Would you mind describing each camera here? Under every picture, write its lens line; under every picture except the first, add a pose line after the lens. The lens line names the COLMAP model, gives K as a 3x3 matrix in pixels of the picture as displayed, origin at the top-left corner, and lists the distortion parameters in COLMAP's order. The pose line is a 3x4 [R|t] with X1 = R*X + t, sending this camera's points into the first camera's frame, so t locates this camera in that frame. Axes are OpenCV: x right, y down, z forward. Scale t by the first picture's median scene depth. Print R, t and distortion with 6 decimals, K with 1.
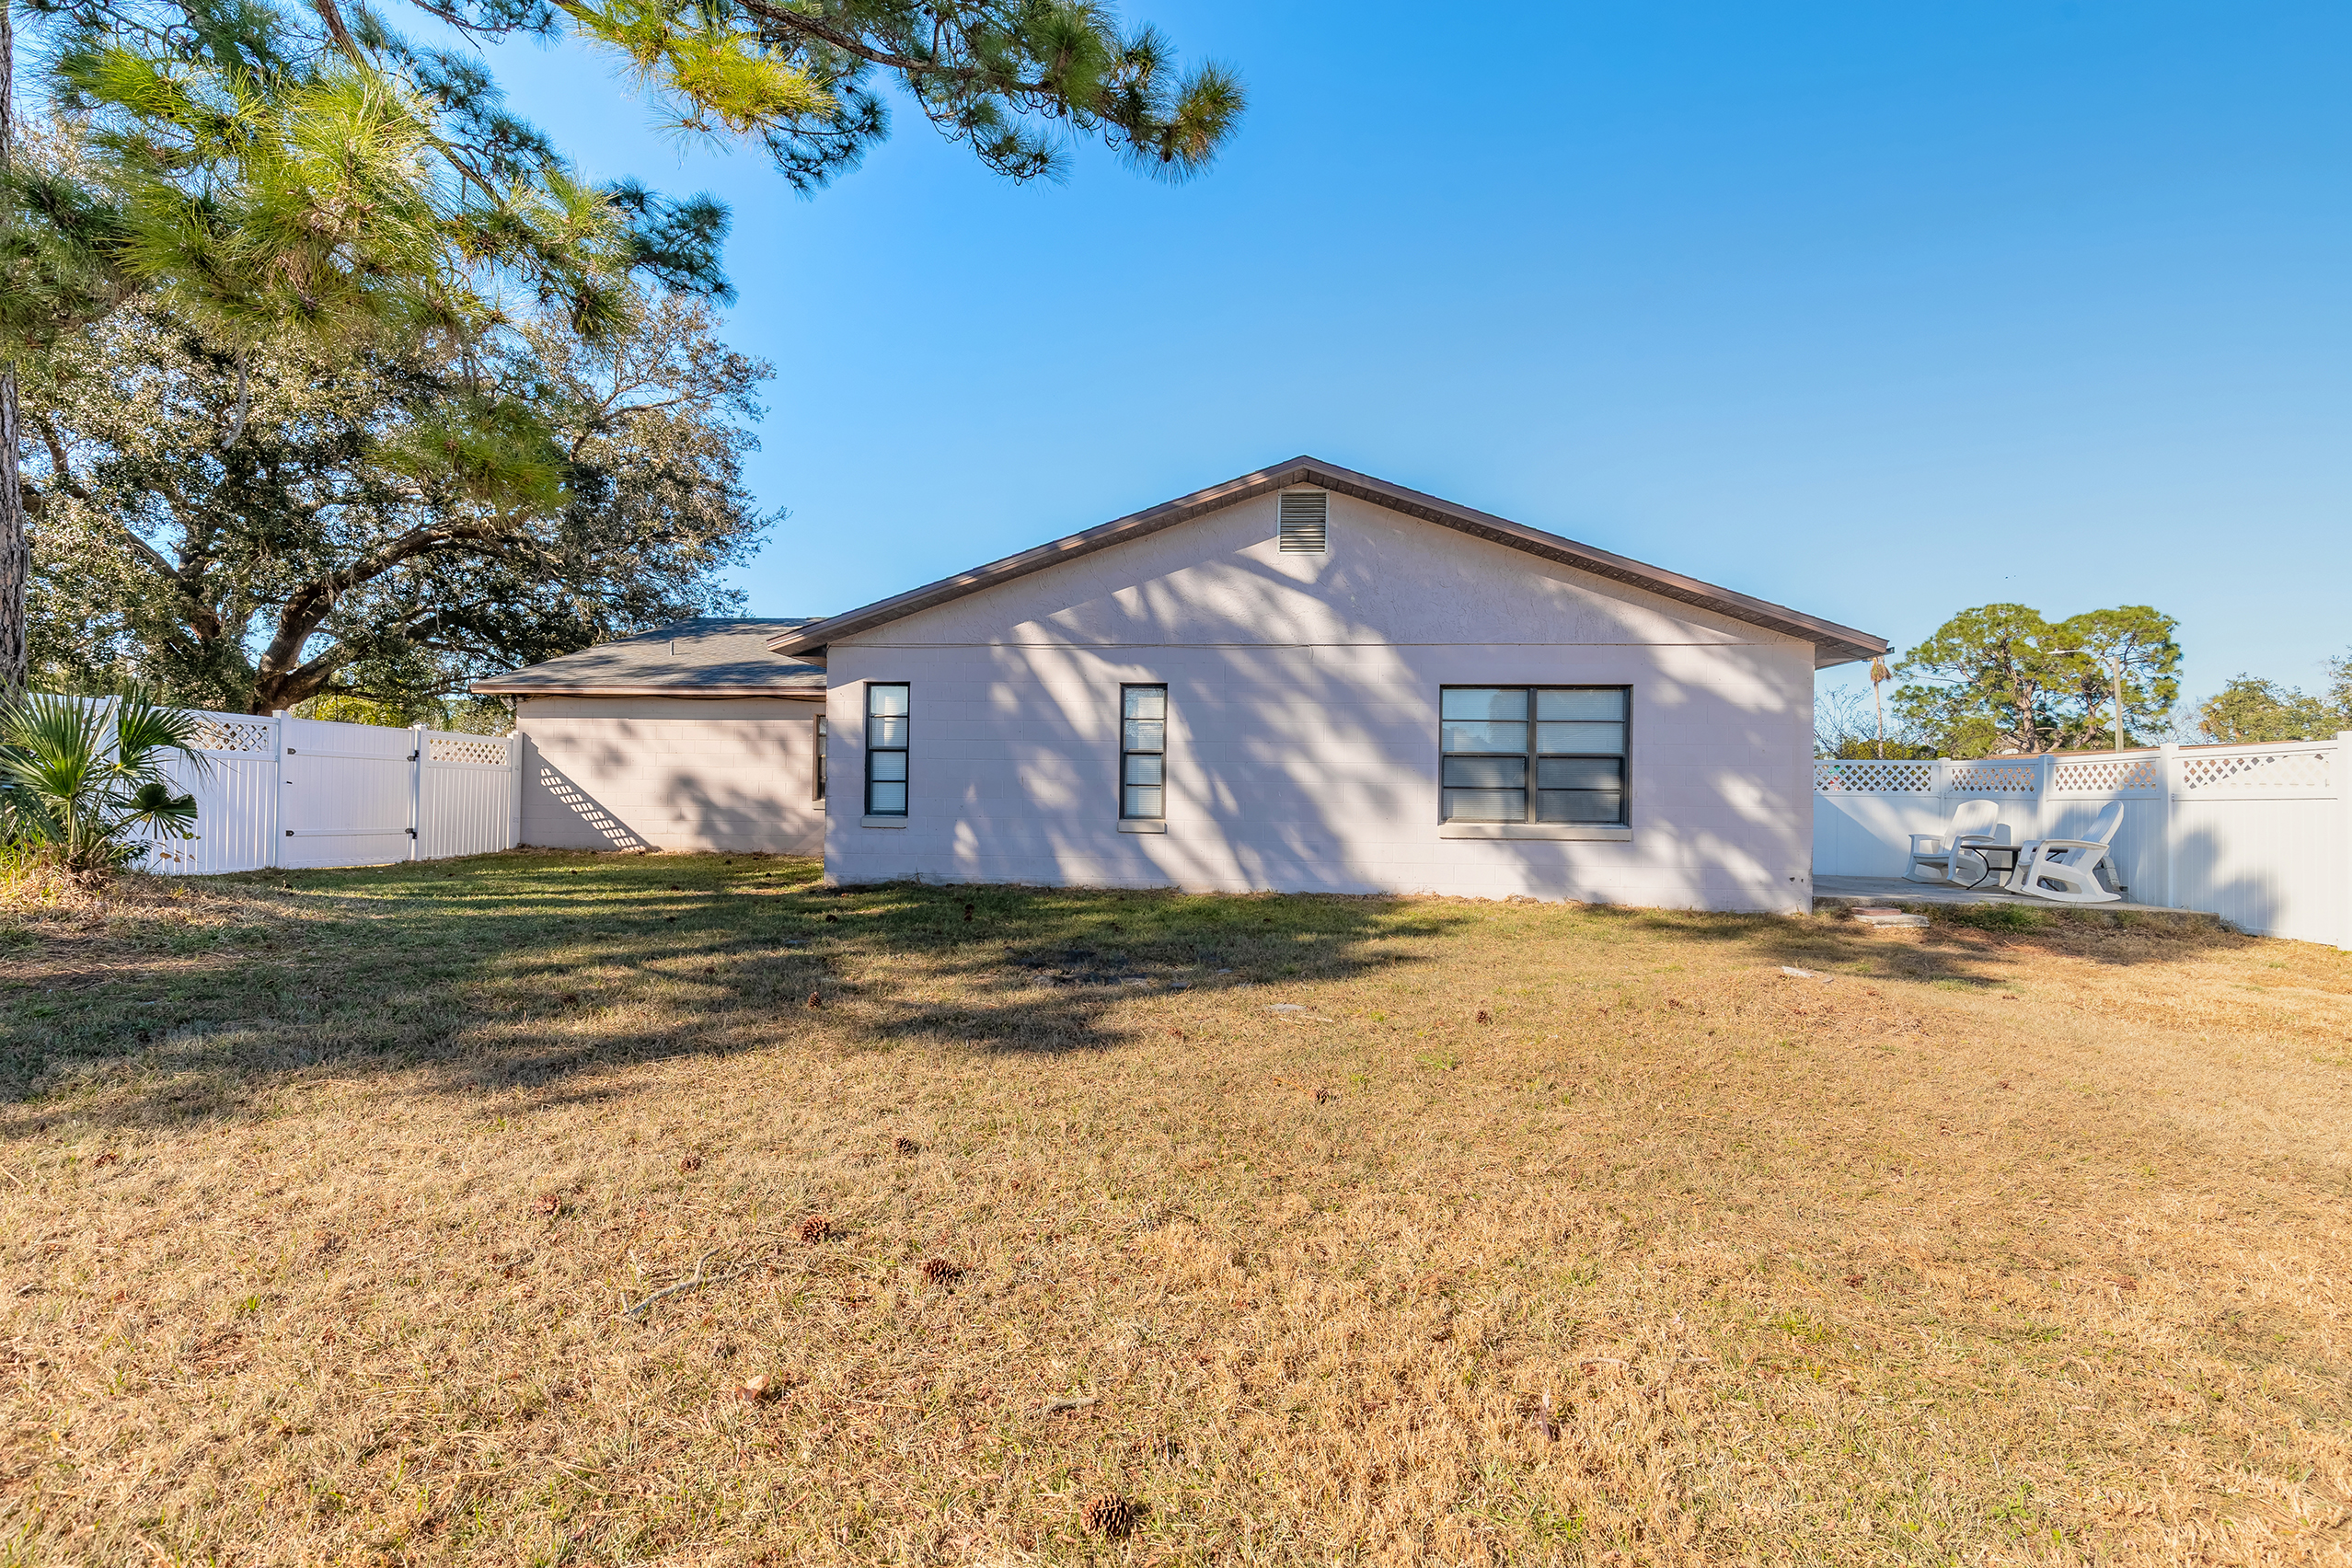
lens RADIAL K [[1074.7, 0, 1170.2], [0, 1074.7, 790.0], [0, 0, 1]] dist [0.009286, -0.001400]
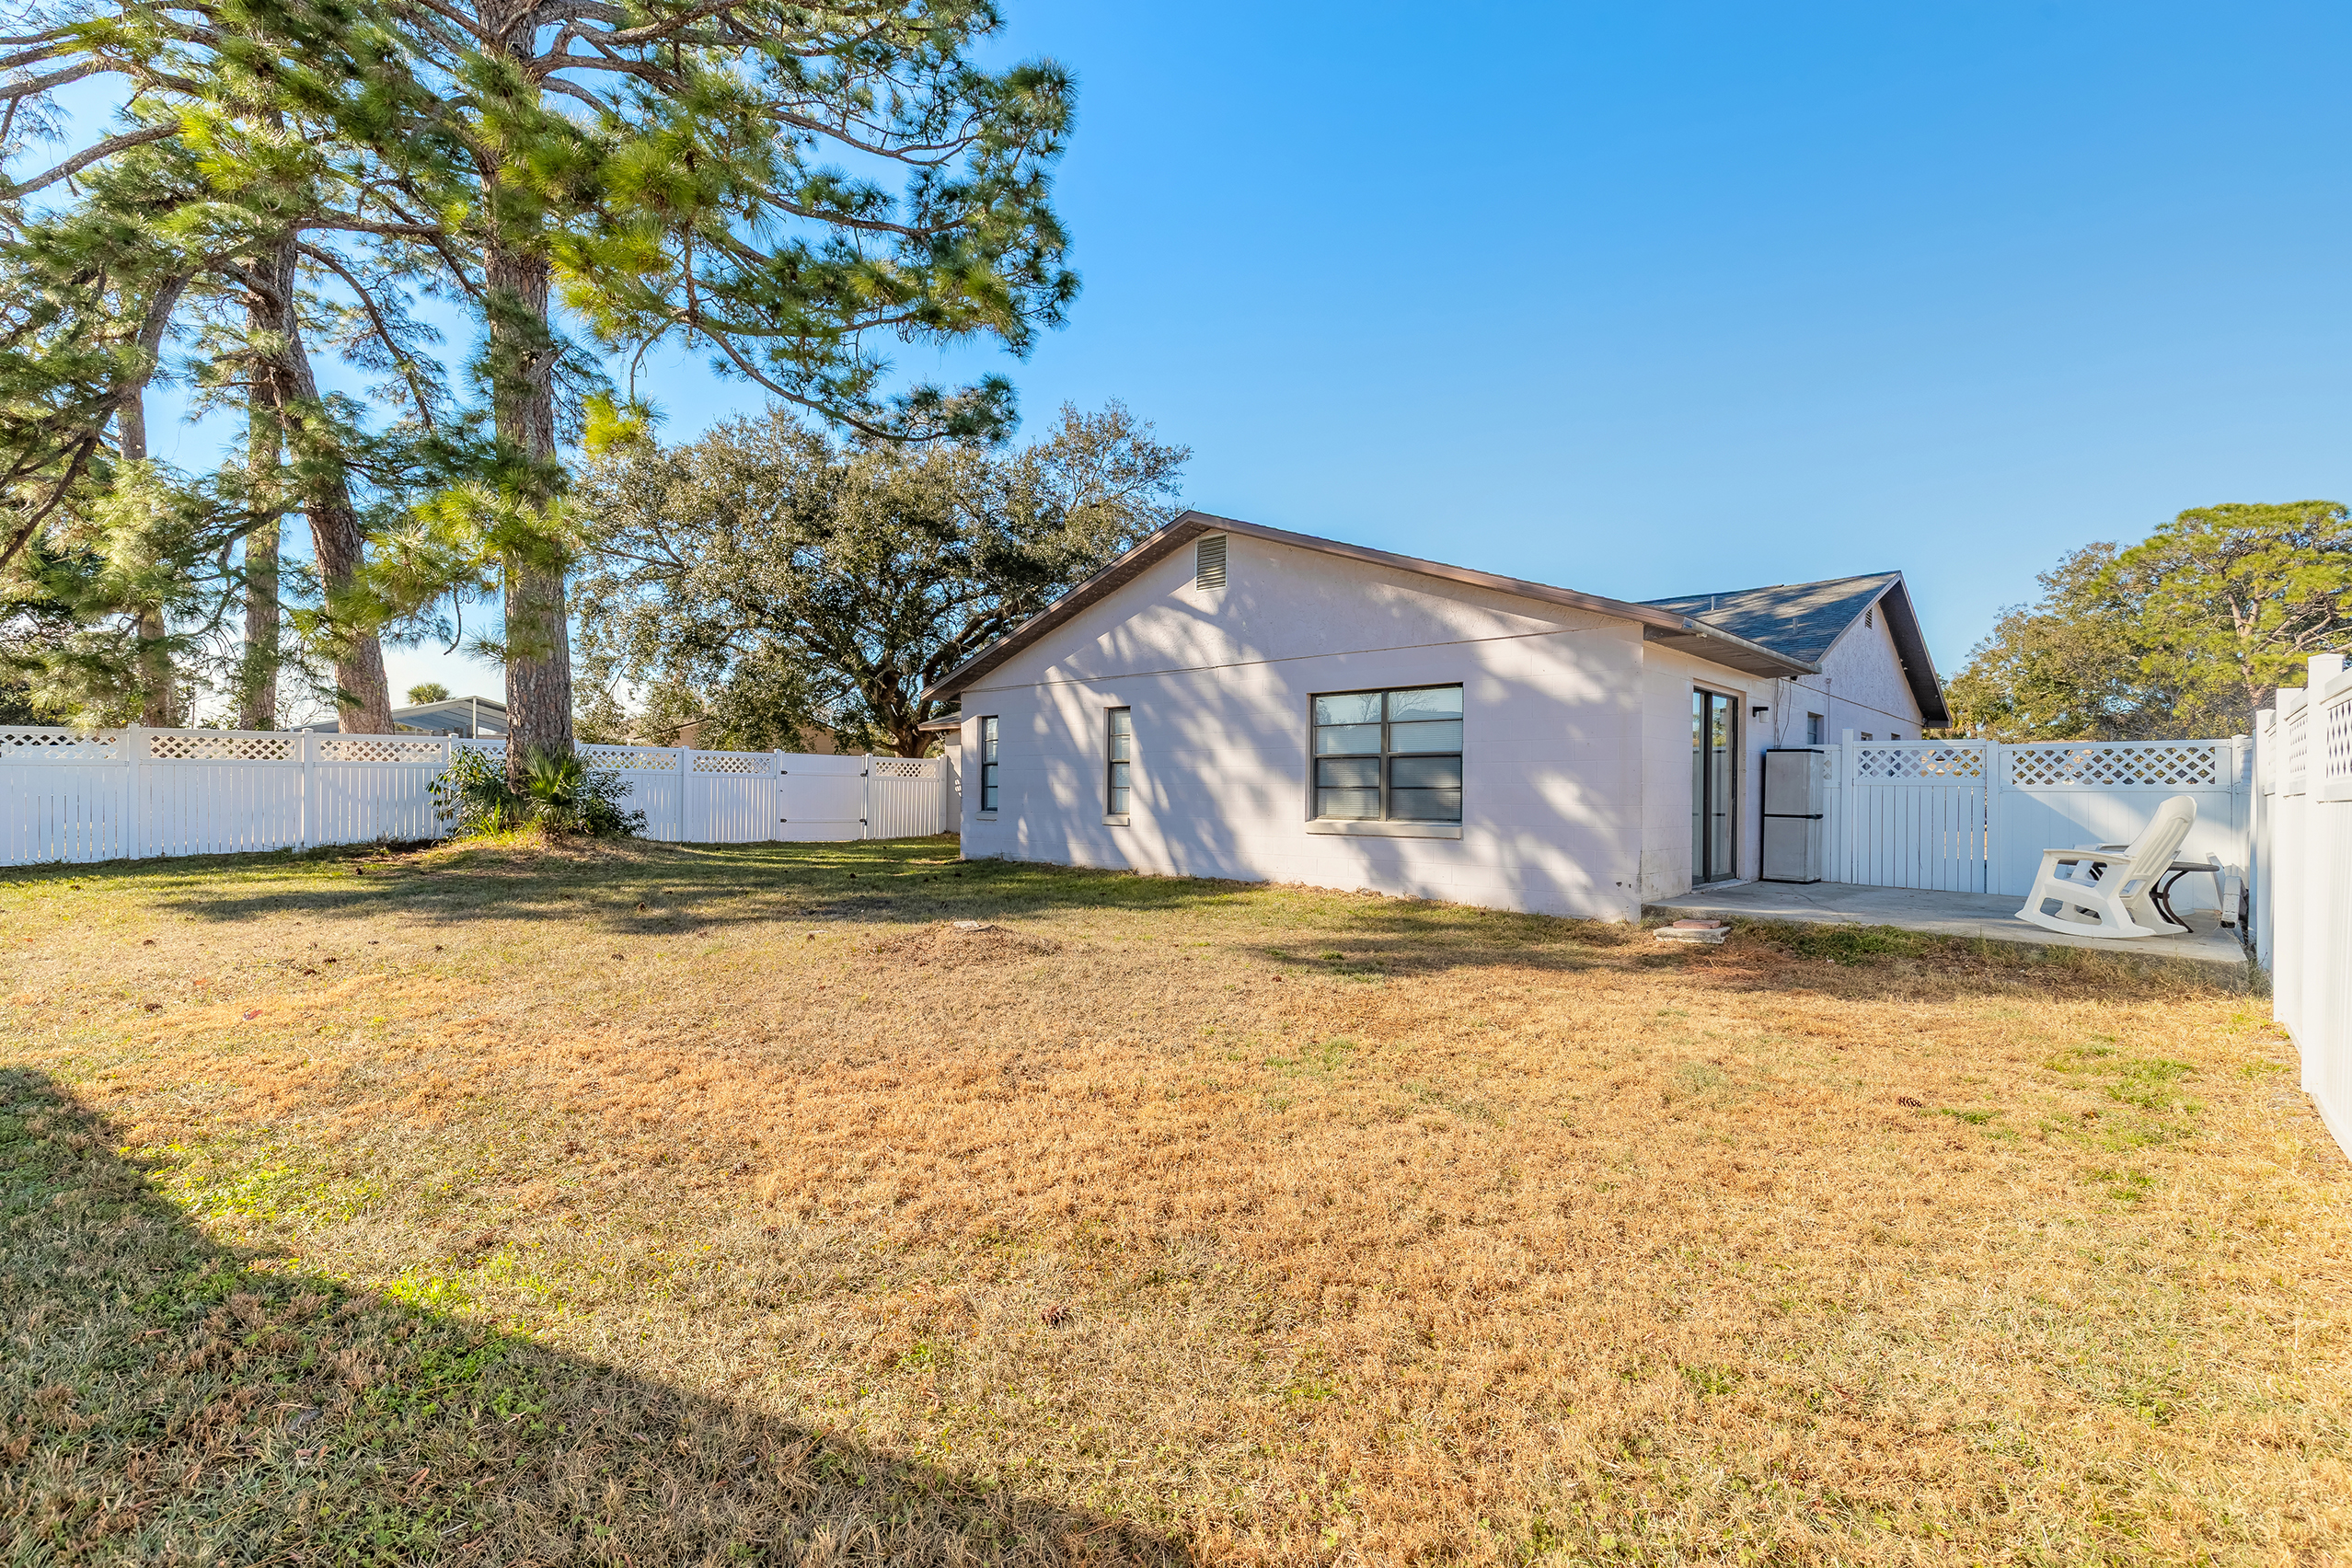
lens RADIAL K [[1074.7, 0, 1170.2], [0, 1074.7, 790.0], [0, 0, 1]] dist [0.009286, -0.001400]
pose [[0.789296, -0.008852, -0.613949, 0.809948], [0.008629, 0.999957, -0.003324, 0.002165], [0.613952, -0.002674, 0.789339, 0.043814]]
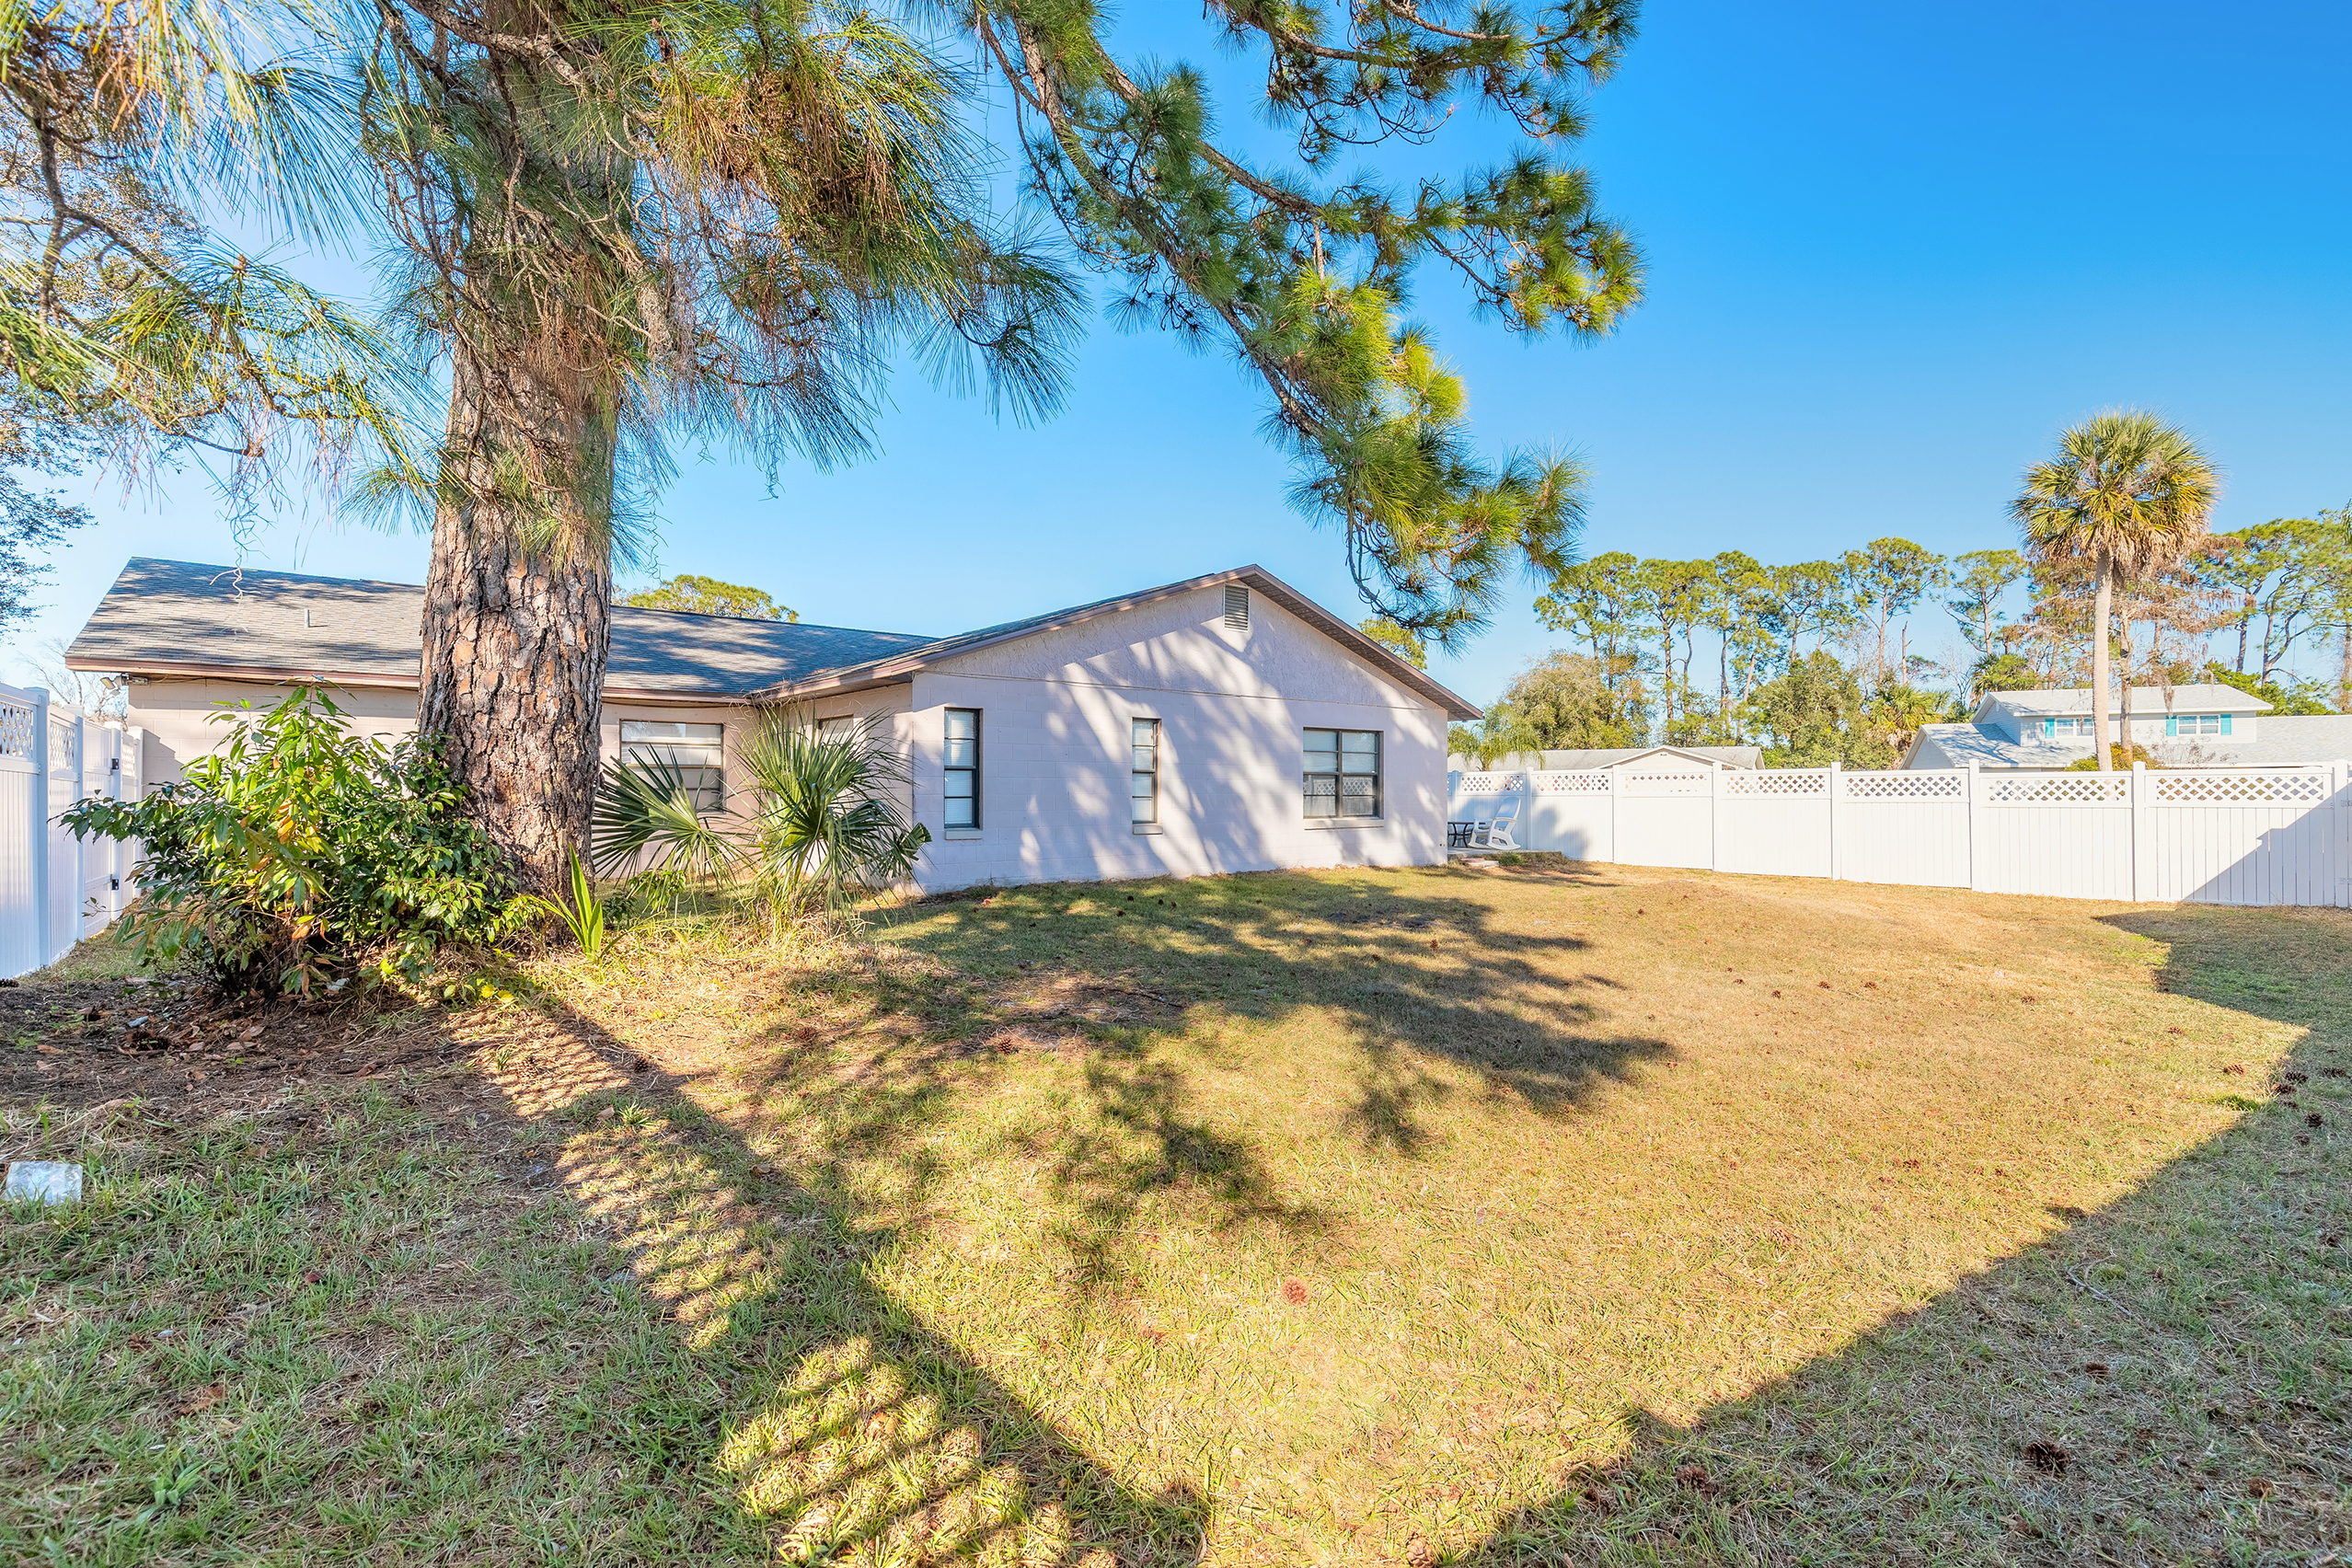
lens RADIAL K [[1074.7, 0, 1170.2], [0, 1074.7, 790.0], [0, 0, 1]] dist [0.009286, -0.001400]
pose [[0.717653, -0.011084, 0.696313, -0.917219], [0.005952, 0.999934, 0.009783, -0.025201], [-0.696375, -0.002876, 0.717672, 0.054314]]
